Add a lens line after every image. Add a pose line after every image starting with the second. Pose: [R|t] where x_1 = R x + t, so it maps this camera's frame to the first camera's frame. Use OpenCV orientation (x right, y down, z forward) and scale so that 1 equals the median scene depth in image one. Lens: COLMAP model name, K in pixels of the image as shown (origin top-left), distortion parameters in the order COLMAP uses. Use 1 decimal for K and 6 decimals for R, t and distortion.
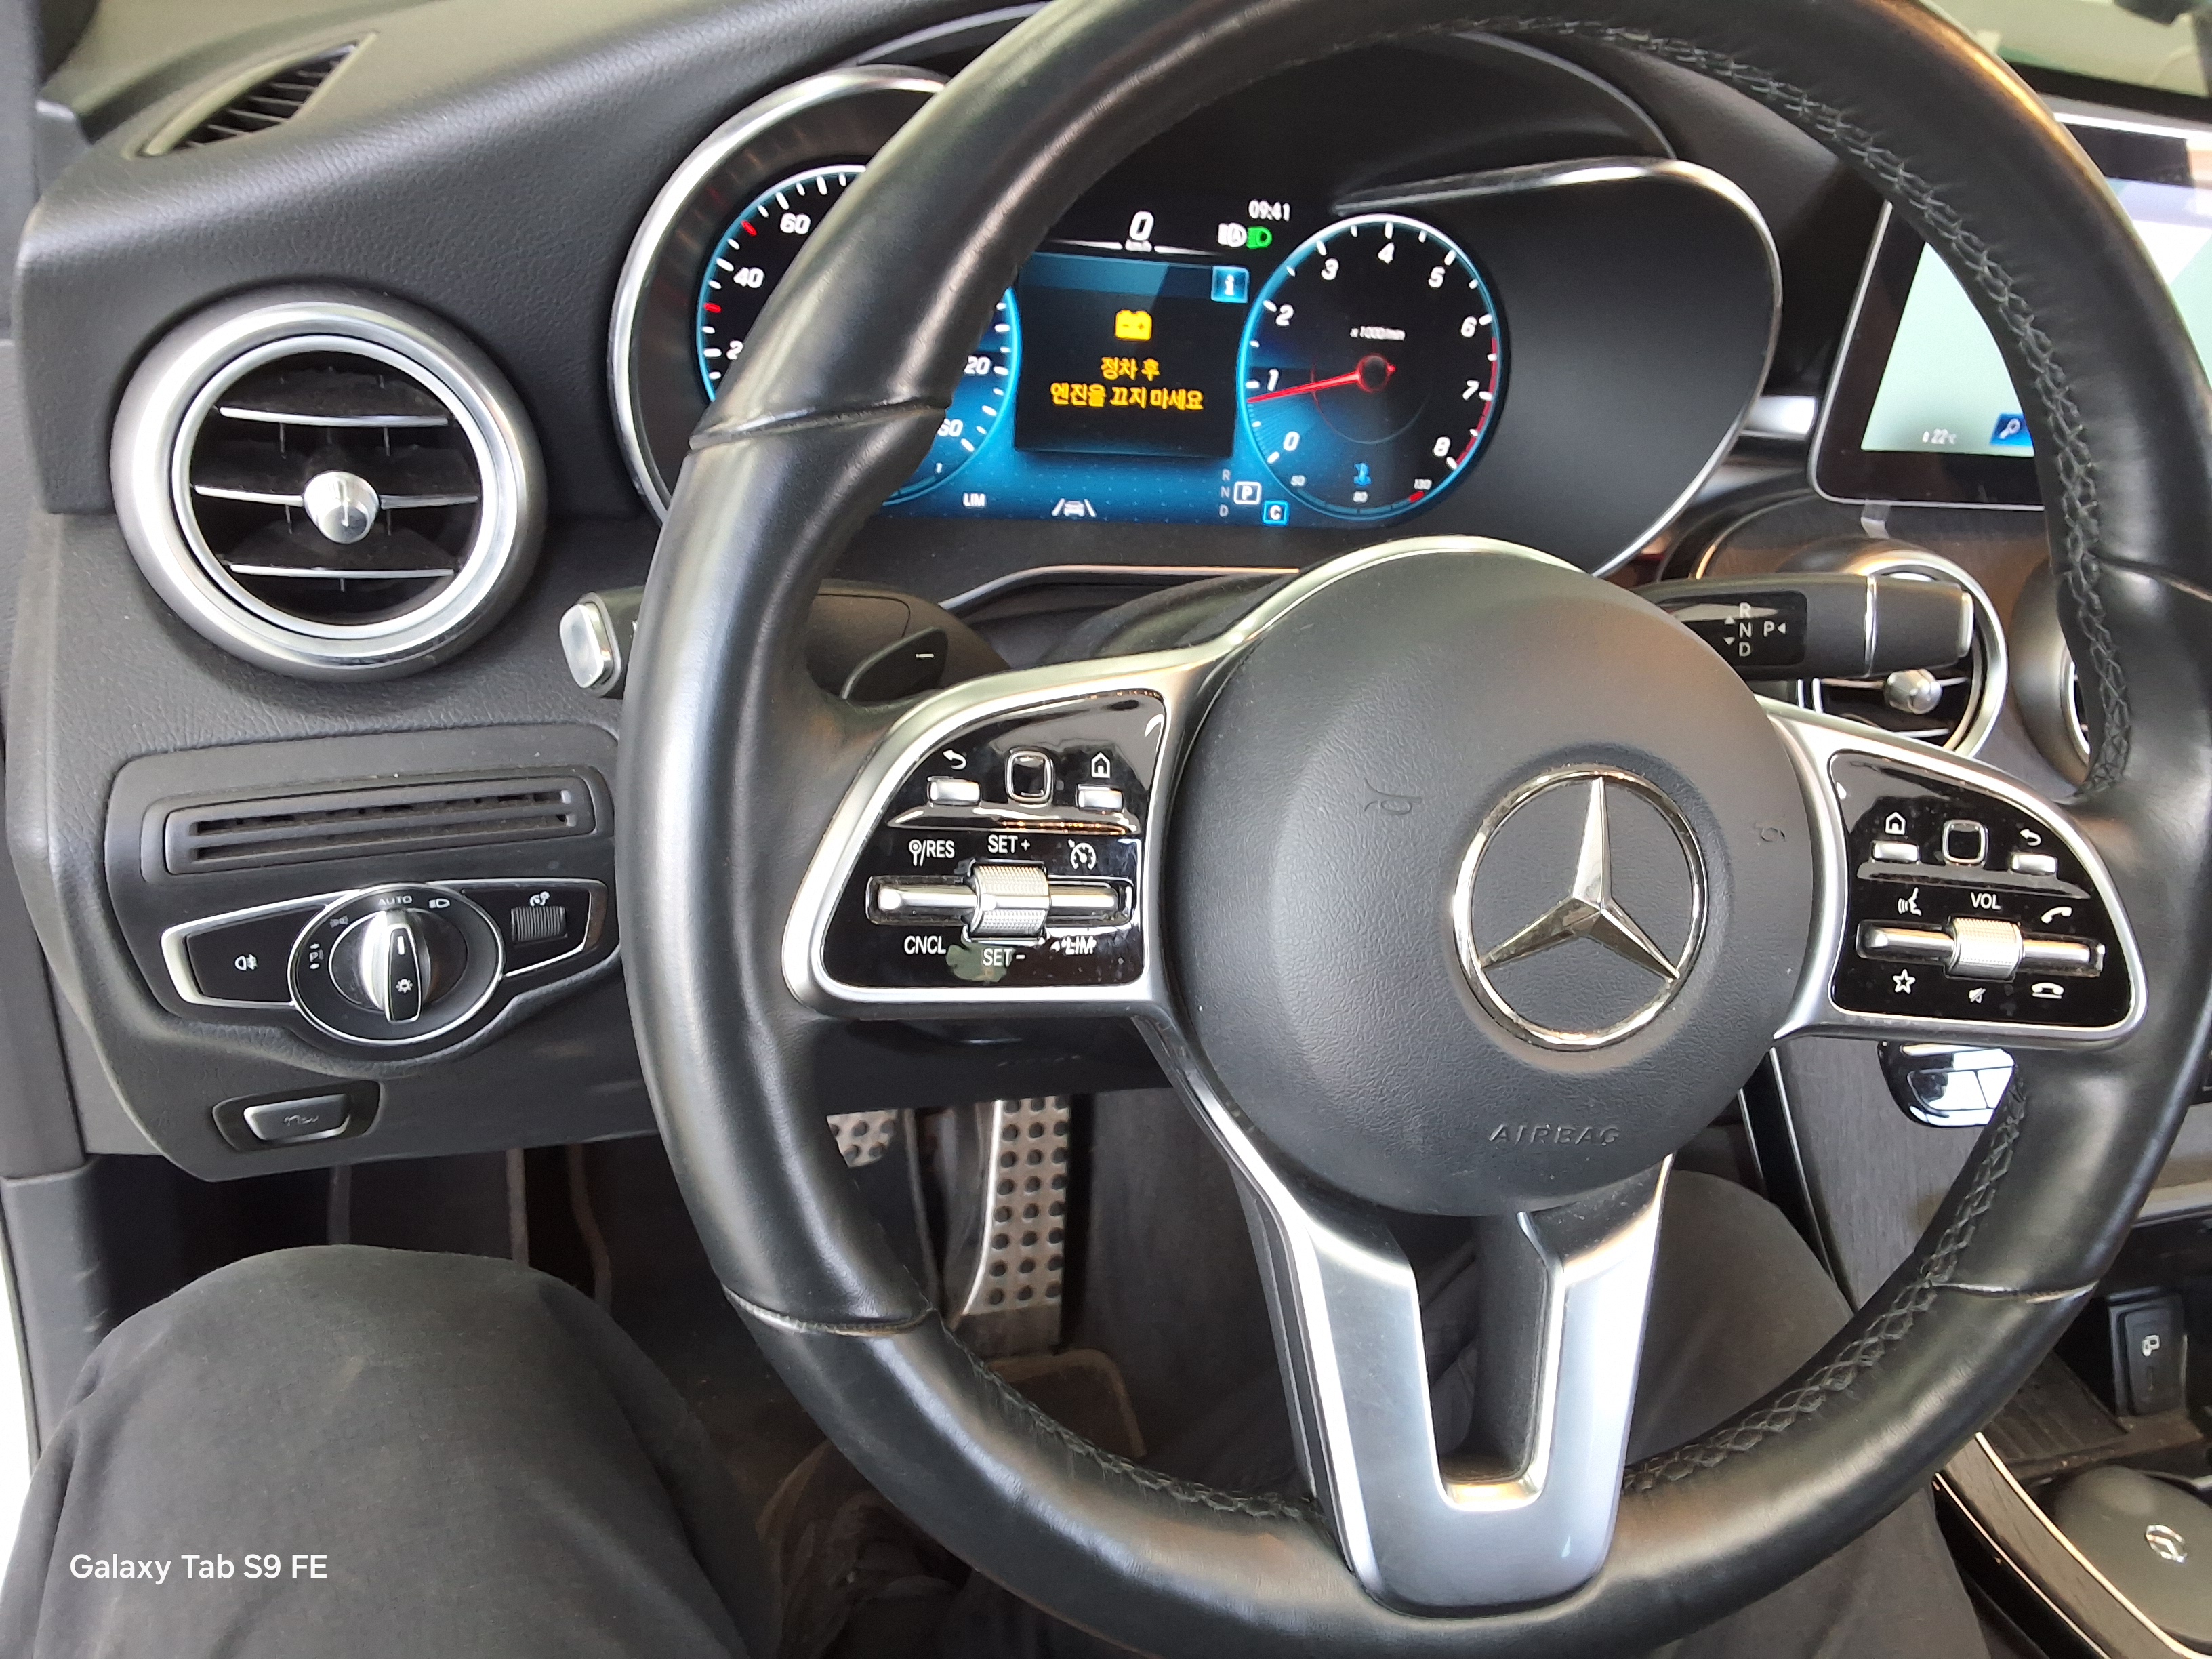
lens RADIAL K [[1808.7, 0, 1104.5], [0, 1808.7, 840.0], [0, 0, 1]] dist [0.104533, -0.000707]
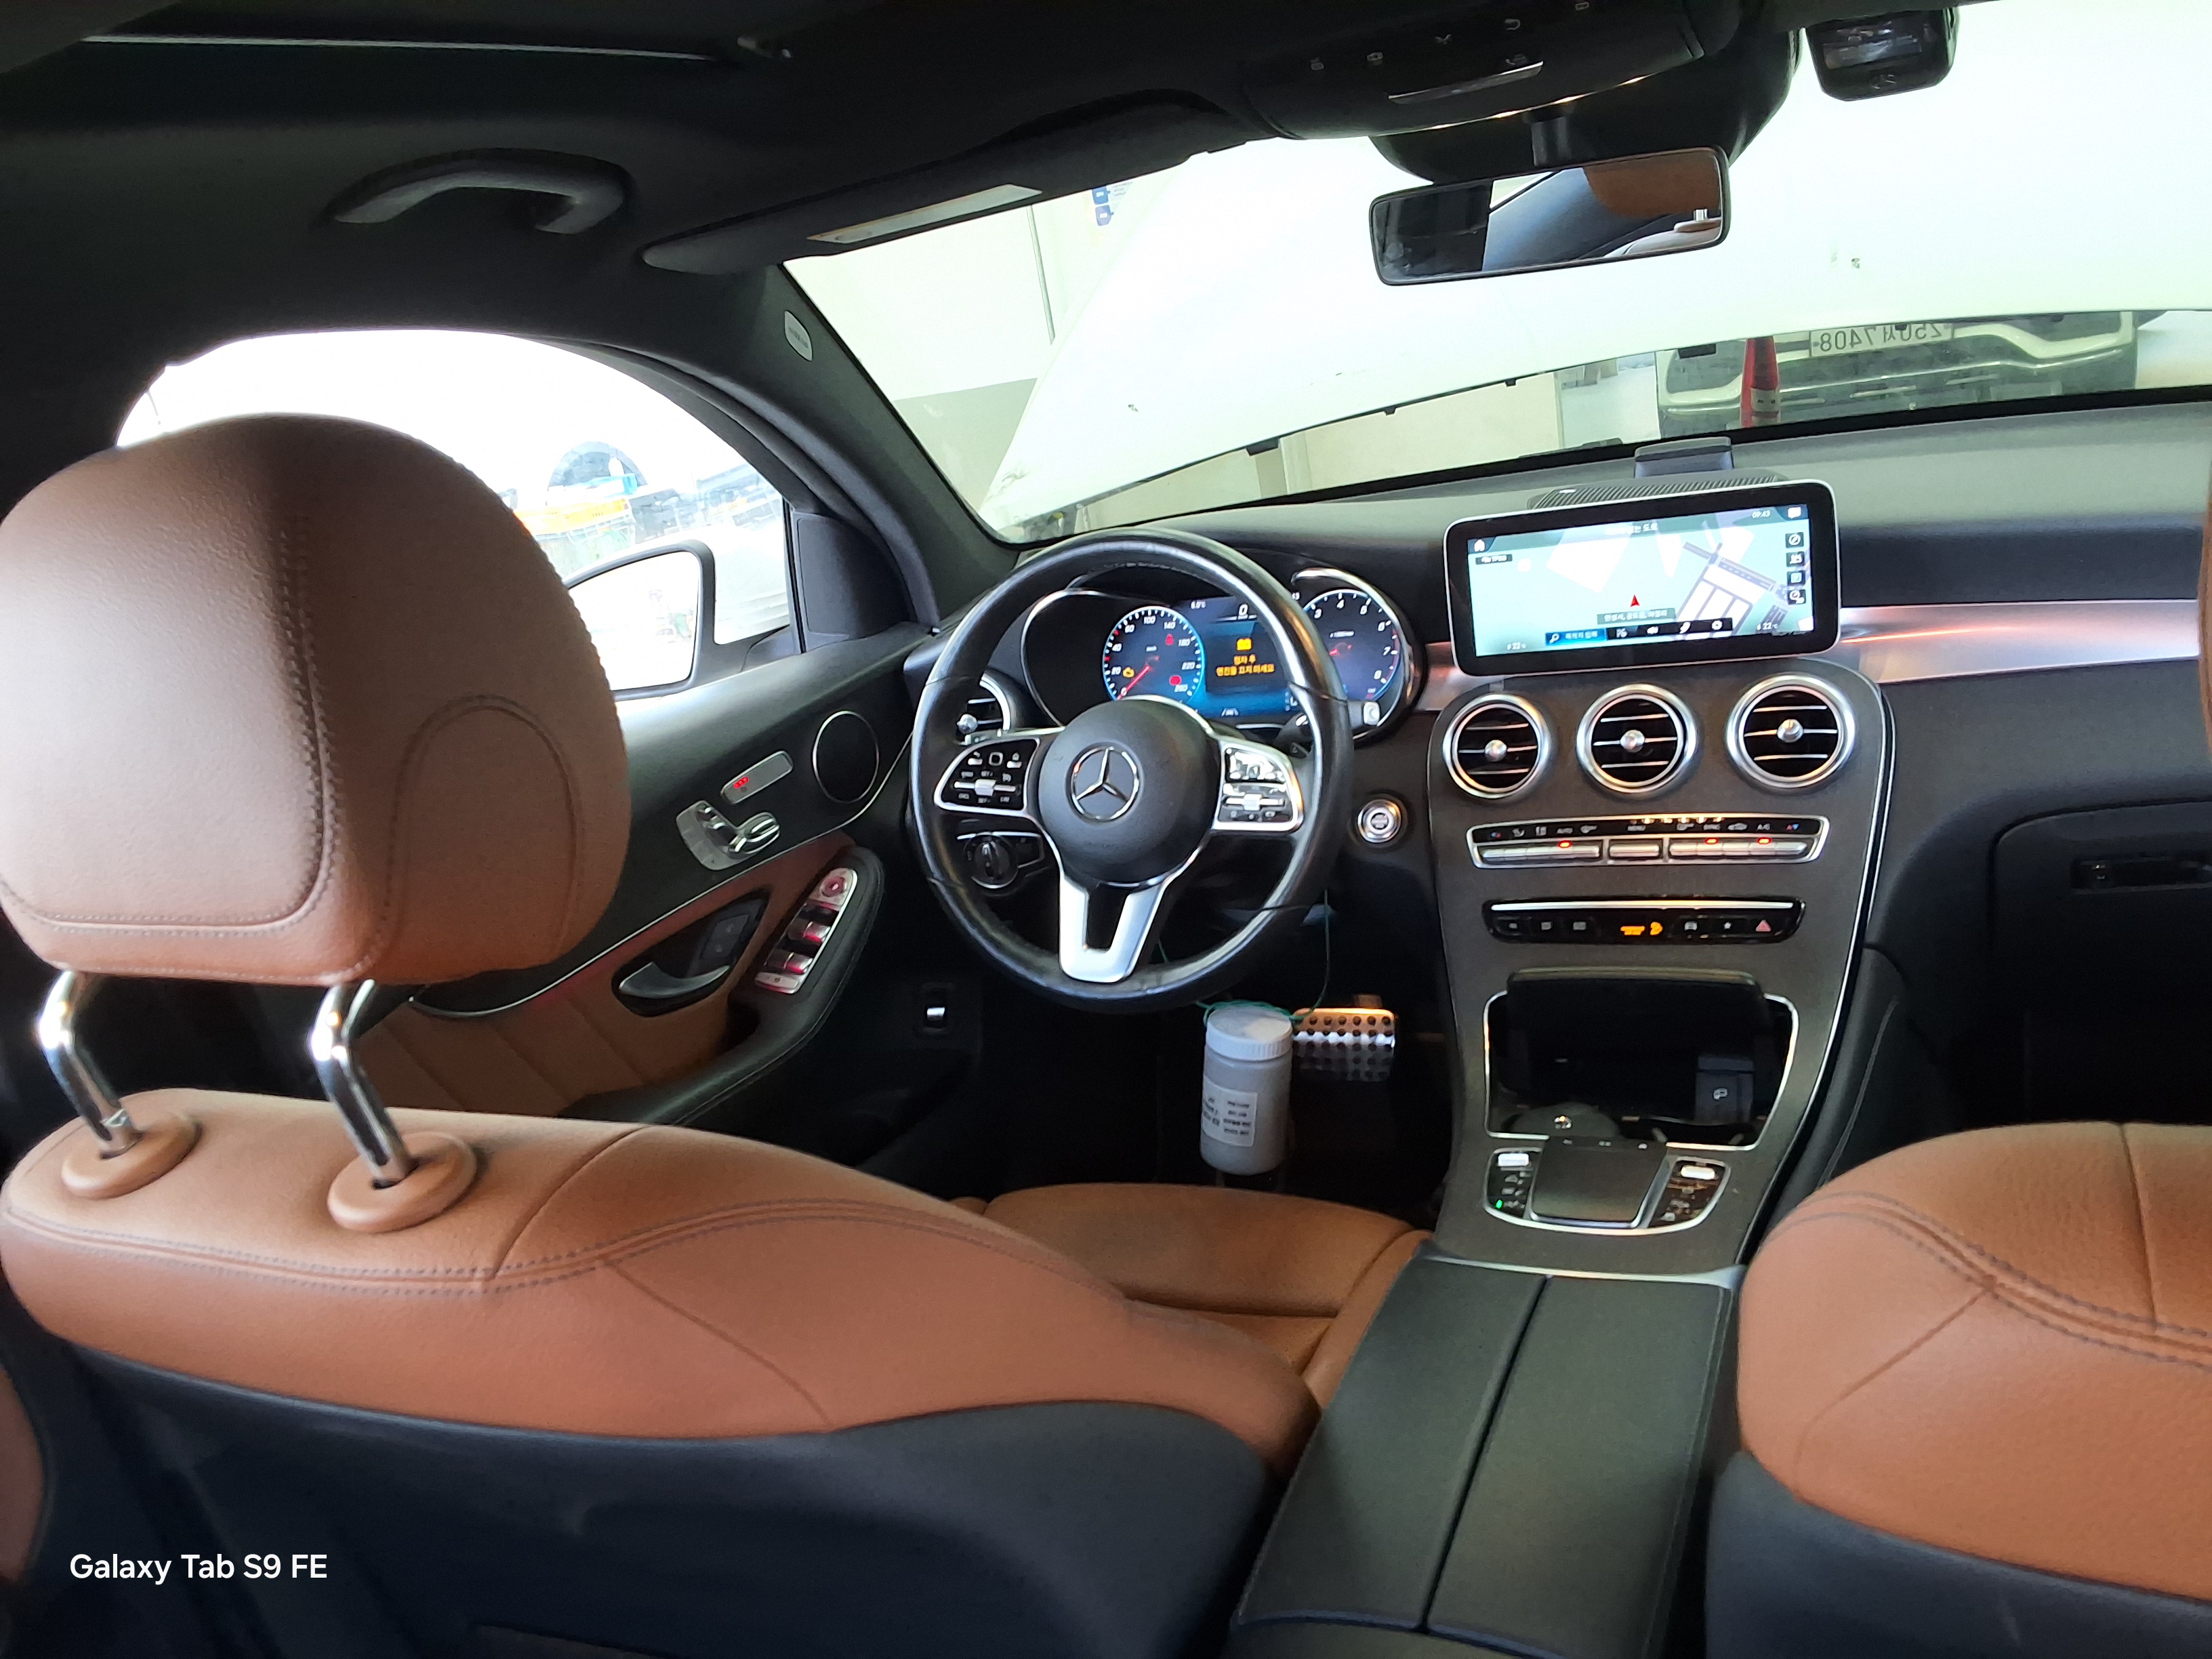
lens RADIAL K [[1808.7, 0, 1109.1], [0, 1808.7, 835.5], [0, 0, 1]] dist [0.104533, -0.000707]
pose [[0.687222, -0.053578, -0.724469, 1.963154], [-0.097024, 0.981572, -0.164628, 0.498471], [0.719939, 0.183427, 0.669360, -0.972472]]
